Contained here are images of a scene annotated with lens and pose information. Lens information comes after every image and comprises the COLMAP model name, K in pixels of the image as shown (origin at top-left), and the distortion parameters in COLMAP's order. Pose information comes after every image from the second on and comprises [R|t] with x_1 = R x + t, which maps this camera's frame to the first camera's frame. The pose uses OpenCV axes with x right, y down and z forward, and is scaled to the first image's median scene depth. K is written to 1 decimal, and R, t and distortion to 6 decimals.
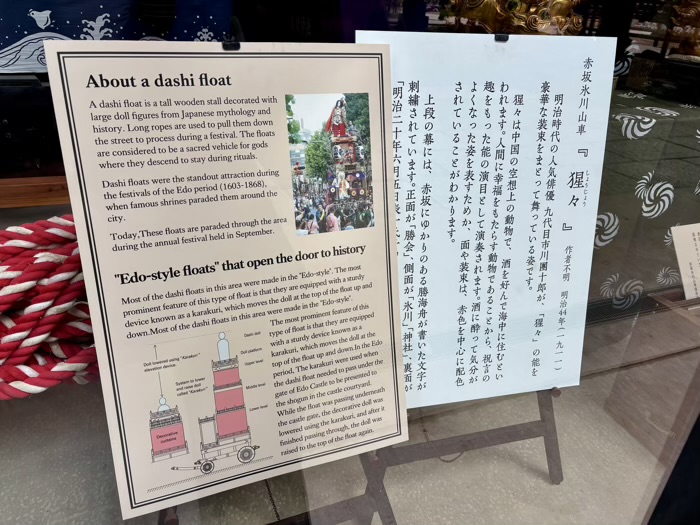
lens RADIAL K [[534.6, 0, 349.8], [0, 534.6, 261.3], [0, 0, 1]] dist [0.044259, -0.030903]
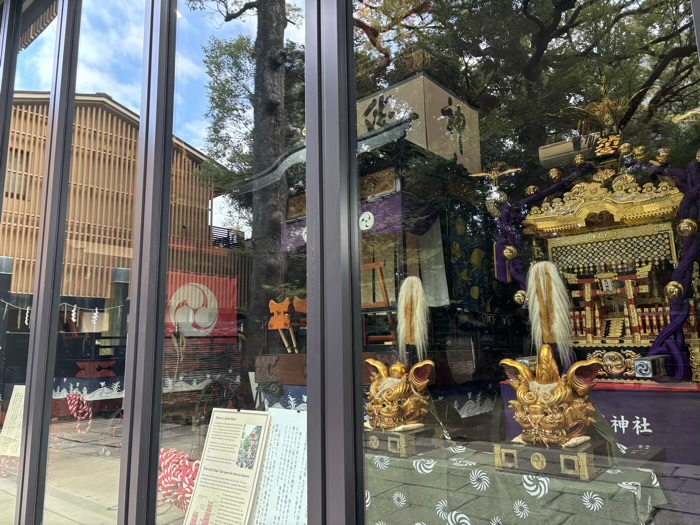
lens RADIAL K [[534.6, 0, 349.1], [0, 534.6, 263.4], [0, 0, 1]] dist [0.044259, -0.030903]
pose [[0.482499, -0.200095, -0.852735, 3.180661], [-0.363959, 0.839727, -0.402980, -0.017549], [0.796698, 0.504798, 0.332341, -0.160477]]
